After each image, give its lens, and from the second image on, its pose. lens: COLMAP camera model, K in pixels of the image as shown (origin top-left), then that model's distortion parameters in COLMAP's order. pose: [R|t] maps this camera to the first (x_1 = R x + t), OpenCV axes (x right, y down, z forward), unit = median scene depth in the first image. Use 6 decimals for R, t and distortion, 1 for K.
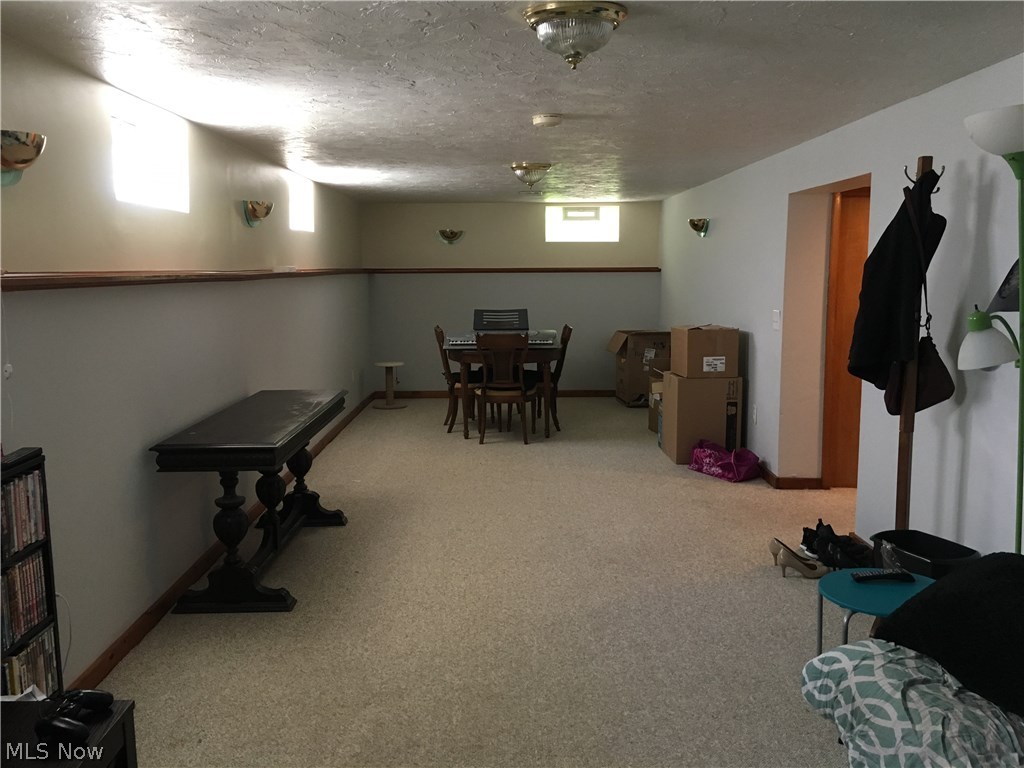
lens RADIAL K [[880.3, 0, 512.8], [0, 880.3, 386.6], [0, 0, 1]] dist [0.051350, -0.069224]
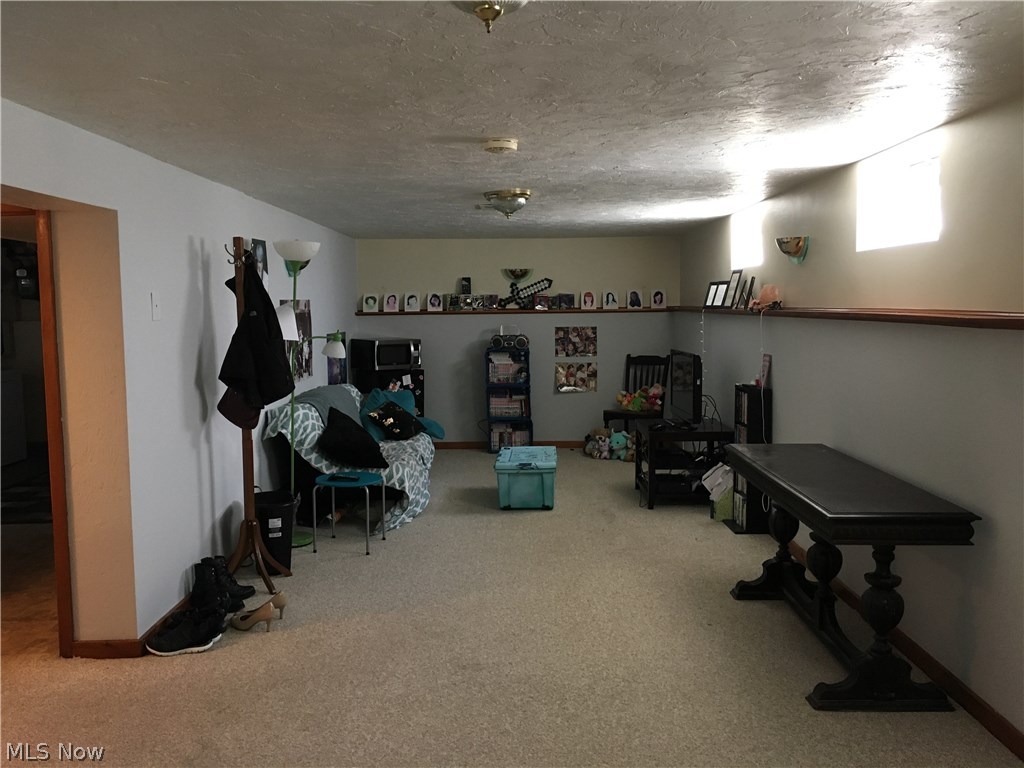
lens RADIAL K [[880.3, 0, 511.7], [0, 880.3, 382.6], [0, 0, 1]] dist [0.051350, -0.069224]
pose [[-0.999670, 0.016719, 0.019490, 0.015552], [0.020619, 0.975004, 0.221229, -0.262994], [-0.015305, 0.221558, -0.975027, 1.872061]]
